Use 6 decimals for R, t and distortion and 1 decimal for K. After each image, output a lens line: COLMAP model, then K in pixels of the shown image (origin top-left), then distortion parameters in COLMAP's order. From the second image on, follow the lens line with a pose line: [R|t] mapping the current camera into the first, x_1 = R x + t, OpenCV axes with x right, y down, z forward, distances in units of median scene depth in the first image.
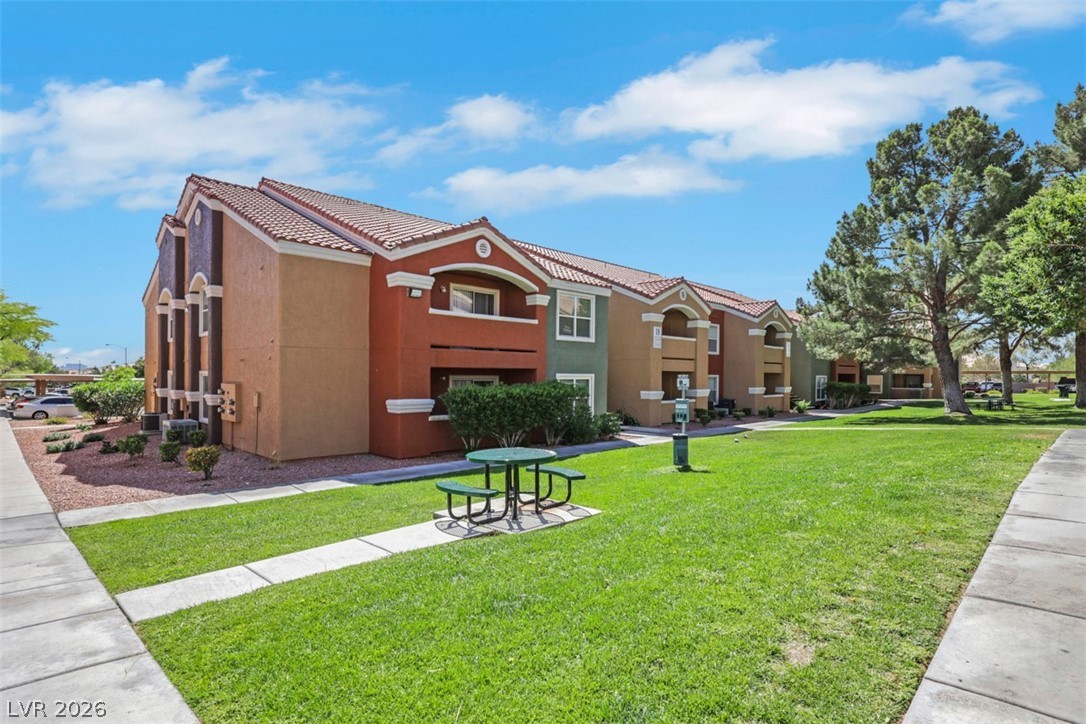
lens RADIAL K [[579.4, 0, 544.7], [0, 579.4, 368.5], [0, 0, 1]] dist [-0.001448, -0.000188]
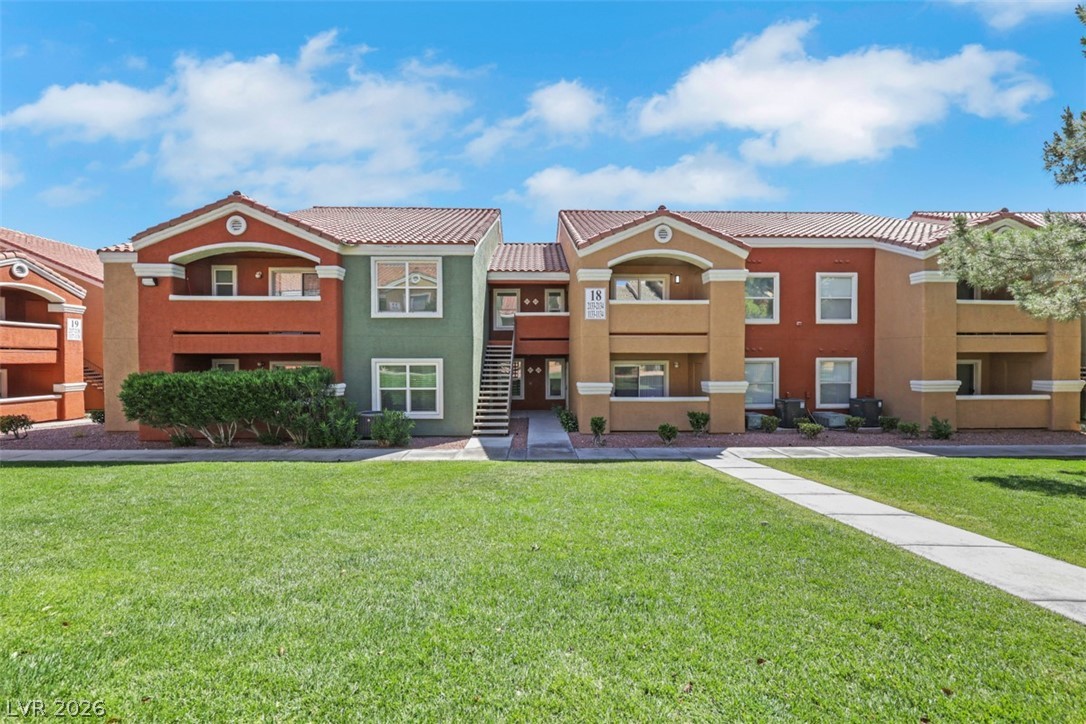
lens RADIAL K [[442.7, 0, 547.9], [0, 442.7, 361.7], [0, 0, 1]] dist [0.000200, -0.000187]
pose [[0.701737, -0.002784, -0.712430, 0.627320], [0.012408, 0.999888, 0.008315, 0.011131], [0.712328, -0.014674, 0.701694, 0.707481]]
